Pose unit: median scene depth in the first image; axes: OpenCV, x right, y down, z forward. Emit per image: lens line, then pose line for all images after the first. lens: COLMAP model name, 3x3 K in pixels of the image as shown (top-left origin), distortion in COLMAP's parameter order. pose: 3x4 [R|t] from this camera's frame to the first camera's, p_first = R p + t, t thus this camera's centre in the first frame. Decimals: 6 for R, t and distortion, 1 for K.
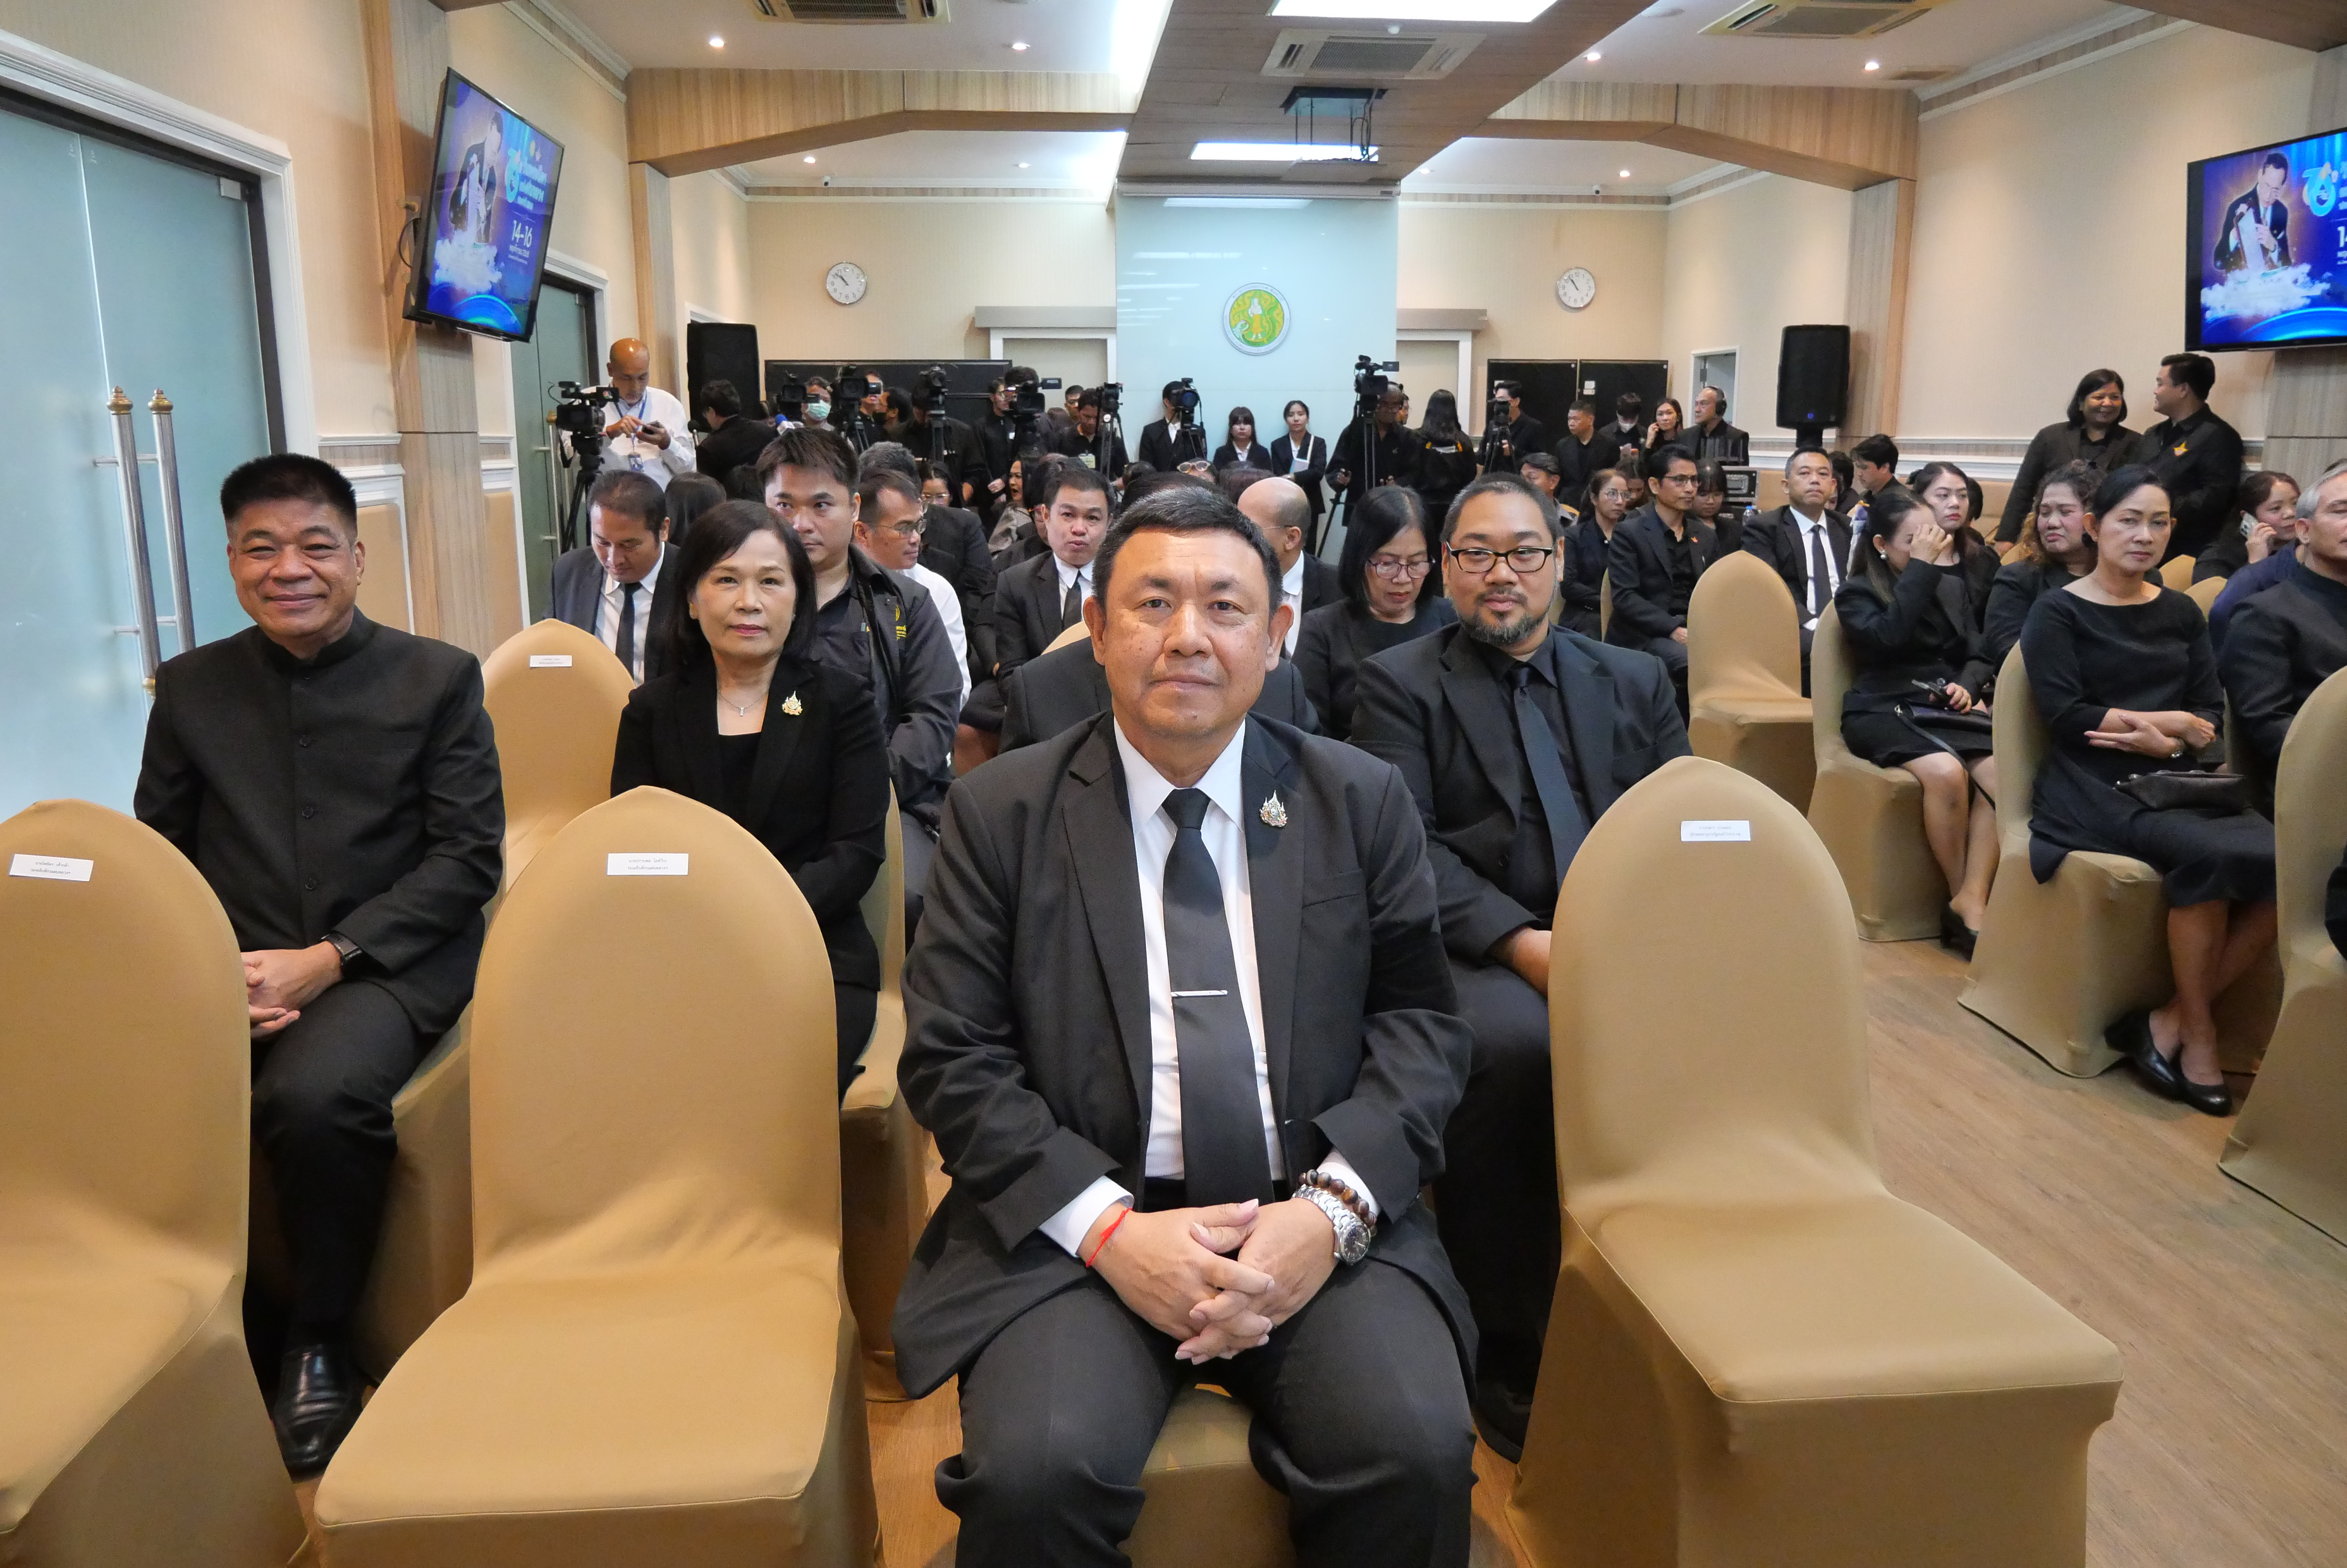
lens RADIAL K [[1676.6, 0, 1171.0], [0, 1676.6, 795.7], [0, 0, 1]] dist [-0.050926, 0.018516]
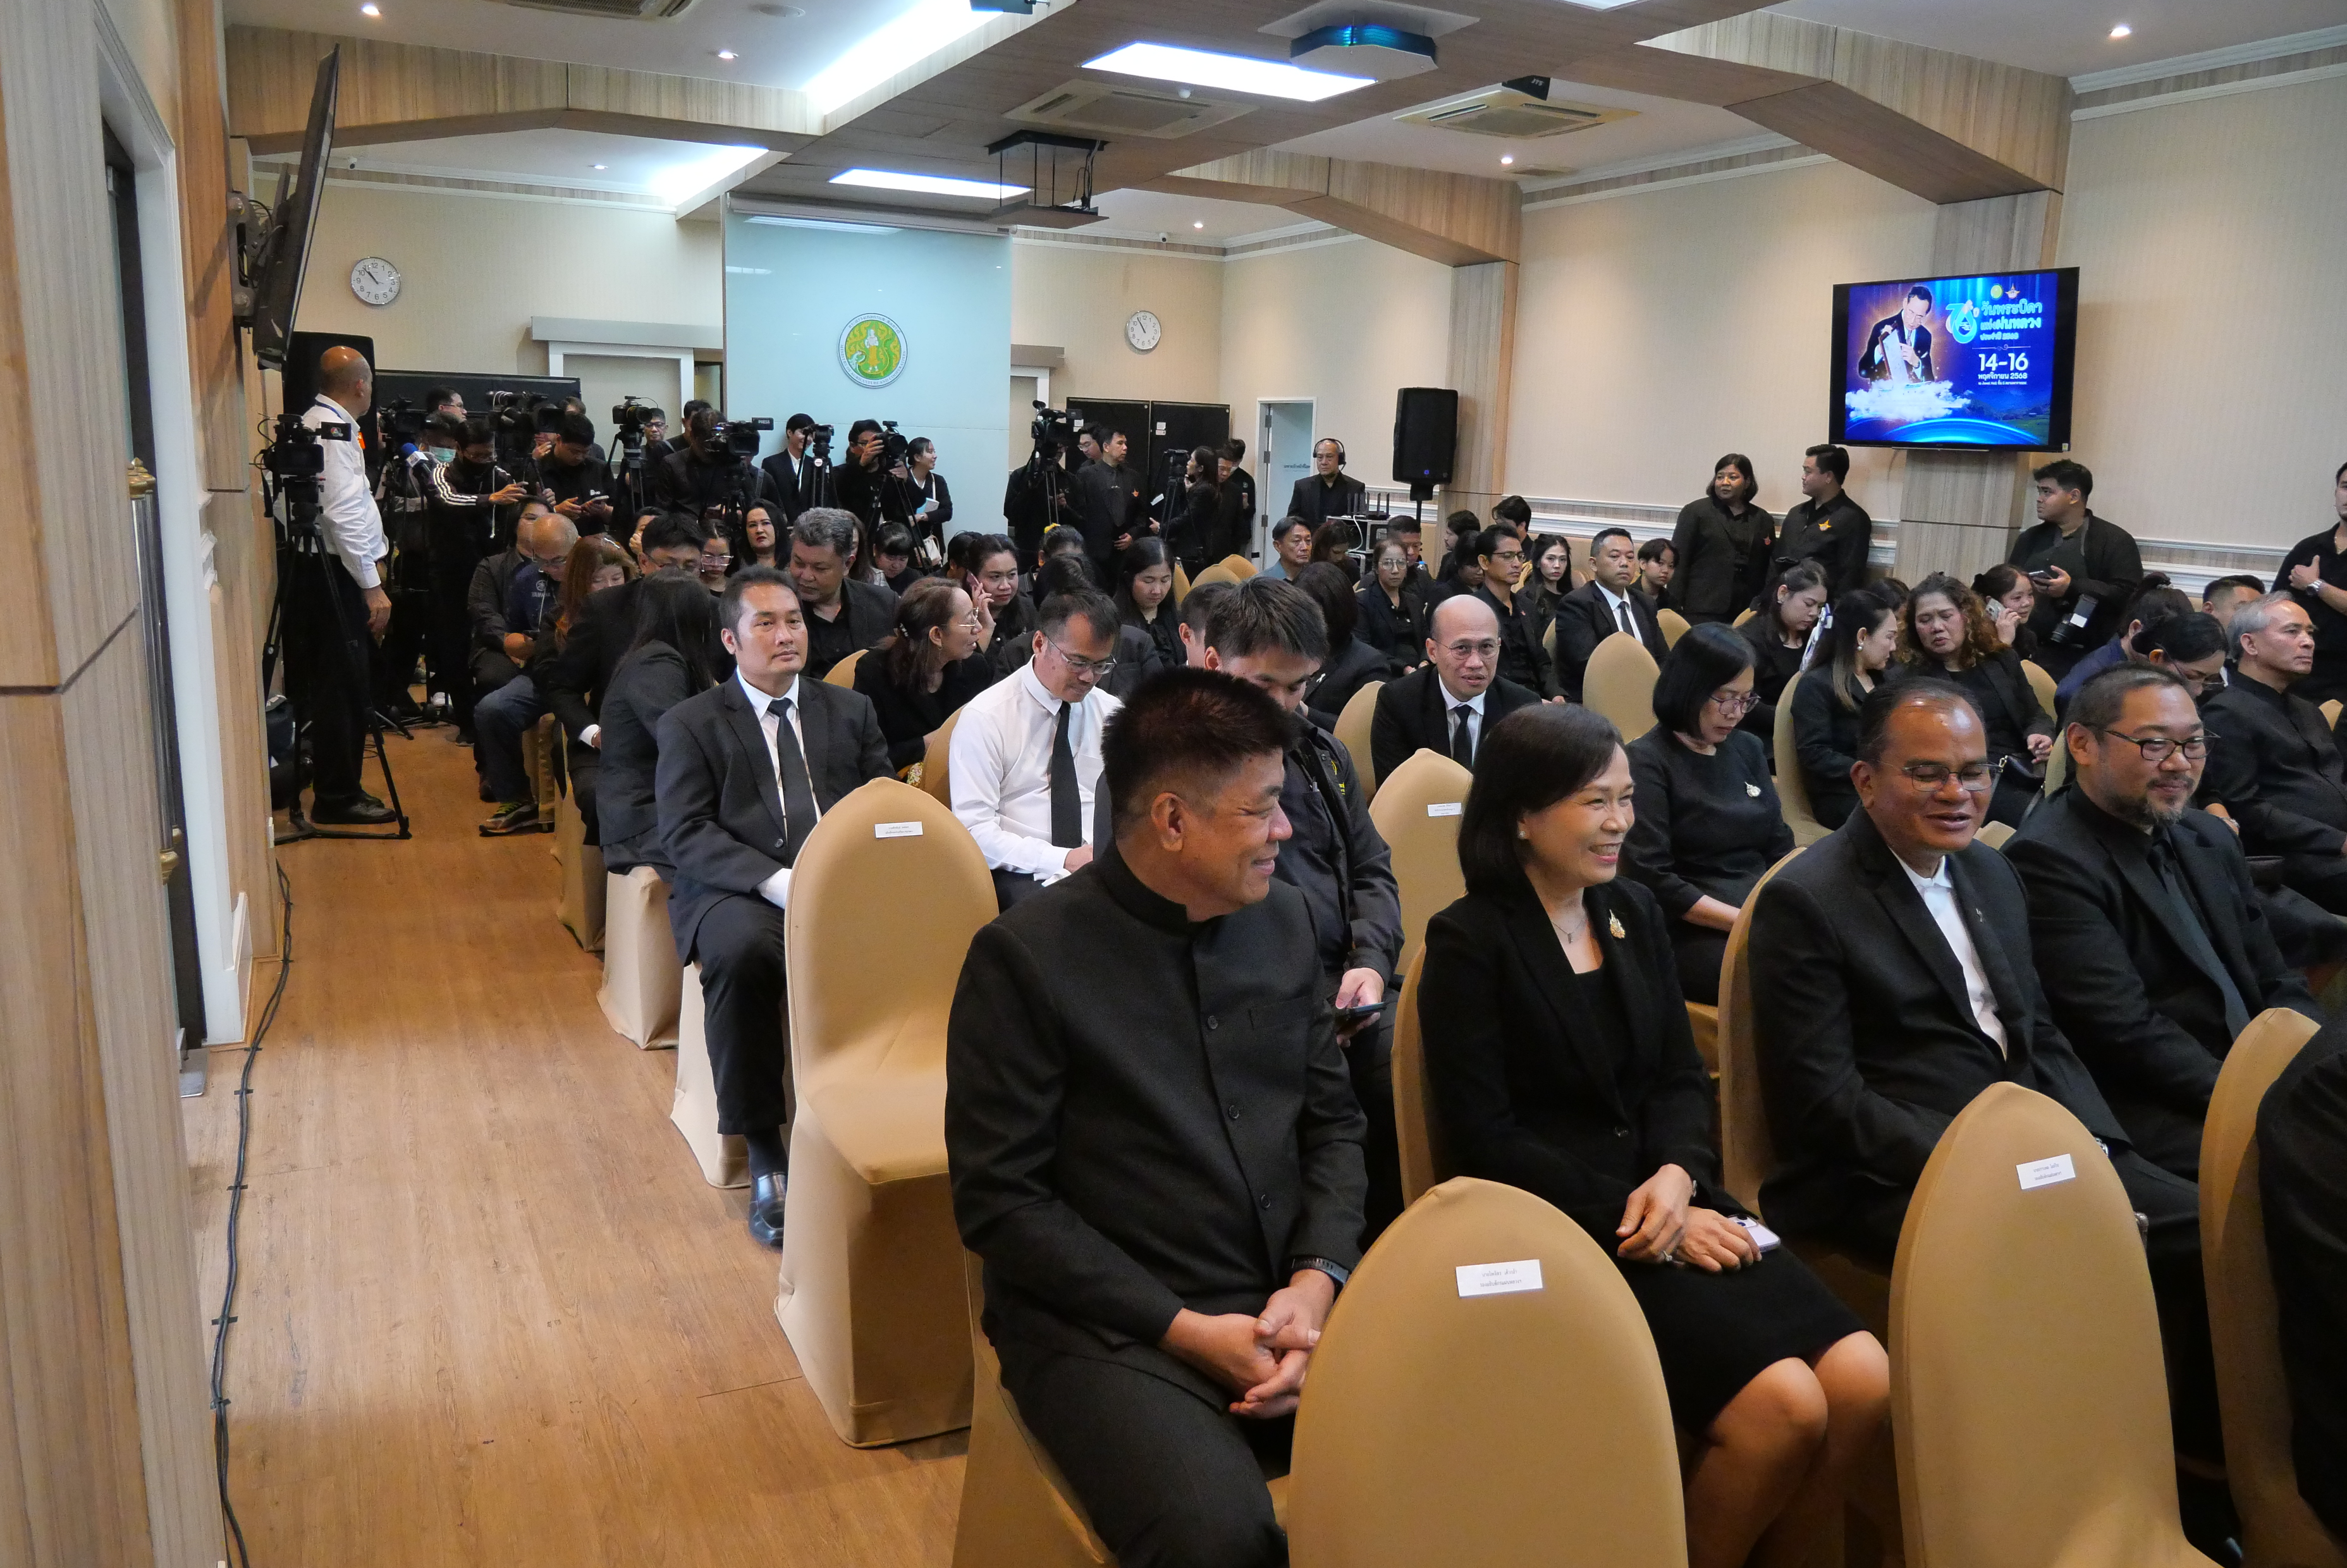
lens RADIAL K [[1676.6, 0, 1162.3], [0, 1676.6, 793.5], [0, 0, 1]] dist [-0.050926, 0.018516]
pose [[0.927293, -0.041520, 0.372027, -0.237209], [0.042422, 0.999083, 0.005762, -0.042510], [-0.371926, 0.010439, 0.928204, 0.071629]]
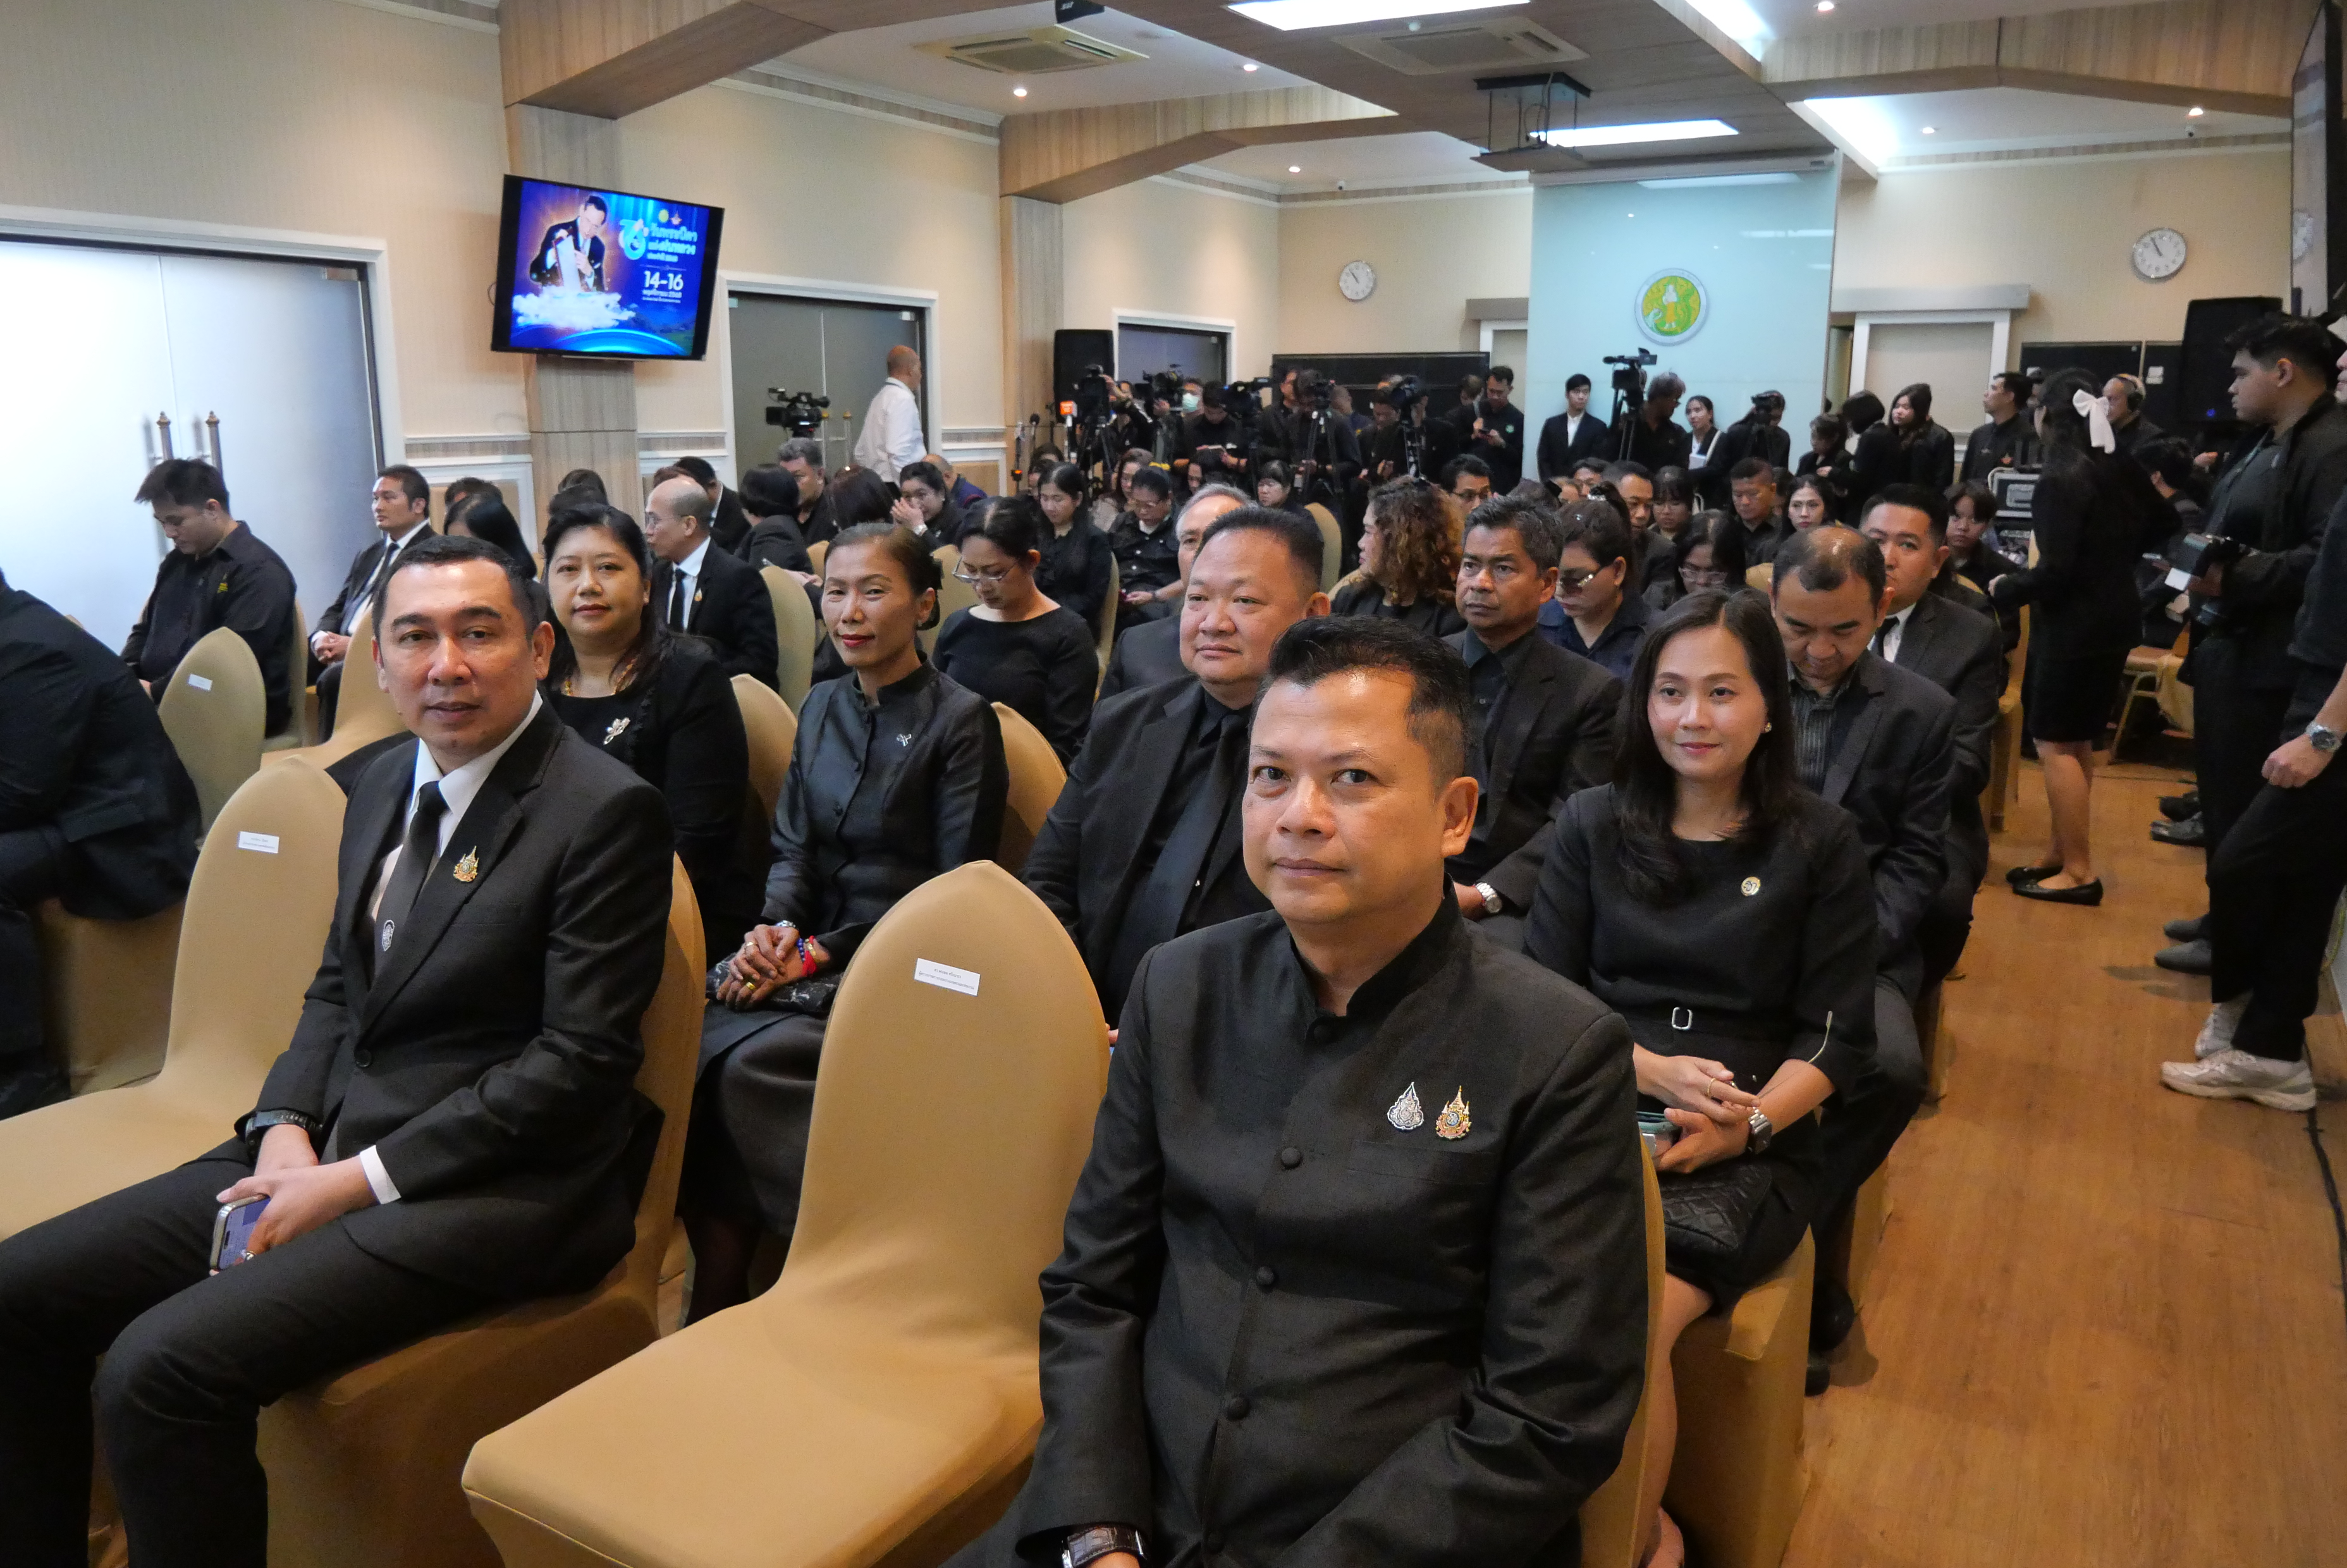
lens RADIAL K [[1676.6, 0, 1175.1], [0, 1676.6, 769.9], [0, 0, 1]] dist [-0.050926, 0.018516]
pose [[0.819486, 0.122790, -0.559790, 0.555017], [-0.122585, 0.991727, 0.038080, -0.040535], [0.559835, 0.037416, 0.827759, 0.112119]]
